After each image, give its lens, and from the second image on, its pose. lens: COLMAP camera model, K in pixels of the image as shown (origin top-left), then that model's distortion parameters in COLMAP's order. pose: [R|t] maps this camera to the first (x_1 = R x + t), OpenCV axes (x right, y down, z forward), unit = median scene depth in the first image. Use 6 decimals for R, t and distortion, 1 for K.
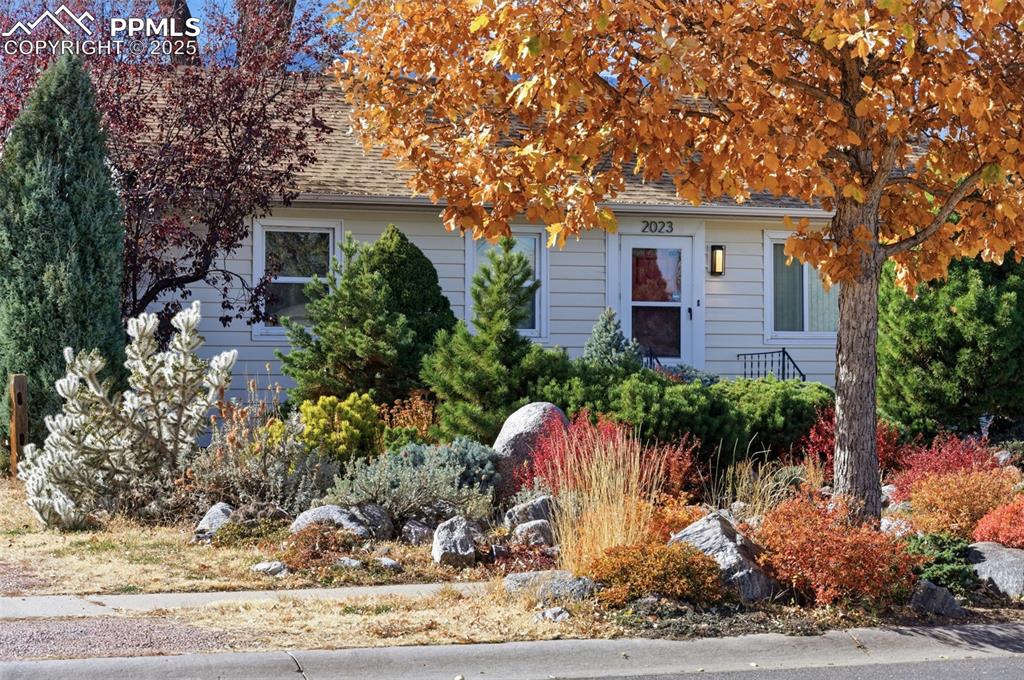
lens RADIAL K [[2517.2, 0, 512.0], [0, 2517.2, 340.0], [0, 0, 1]] dist [0.045683, -1.020257]
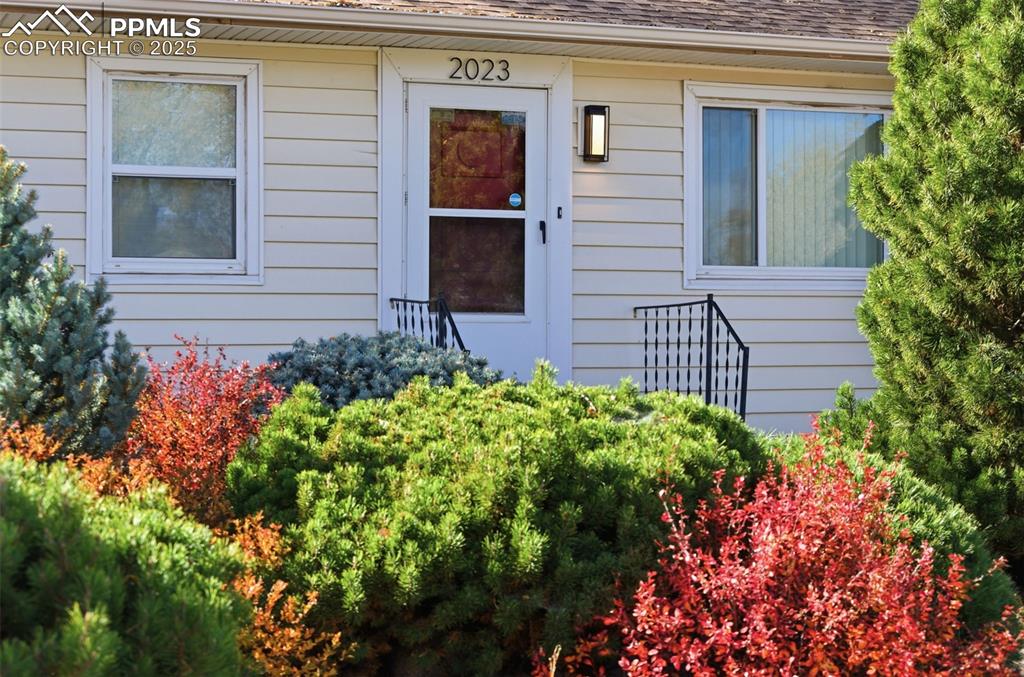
lens RADIAL K [[1943.2, 0, 512.0], [0, 1943.2, 338.5], [0, 0, 1]] dist [0.019902, -0.033442]
pose [[0.998788, 0.000625, -0.049221, 0.101320], [0.000404, 0.999782, 0.020889, 0.004431], [0.049224, -0.020884, 0.998569, 0.697577]]
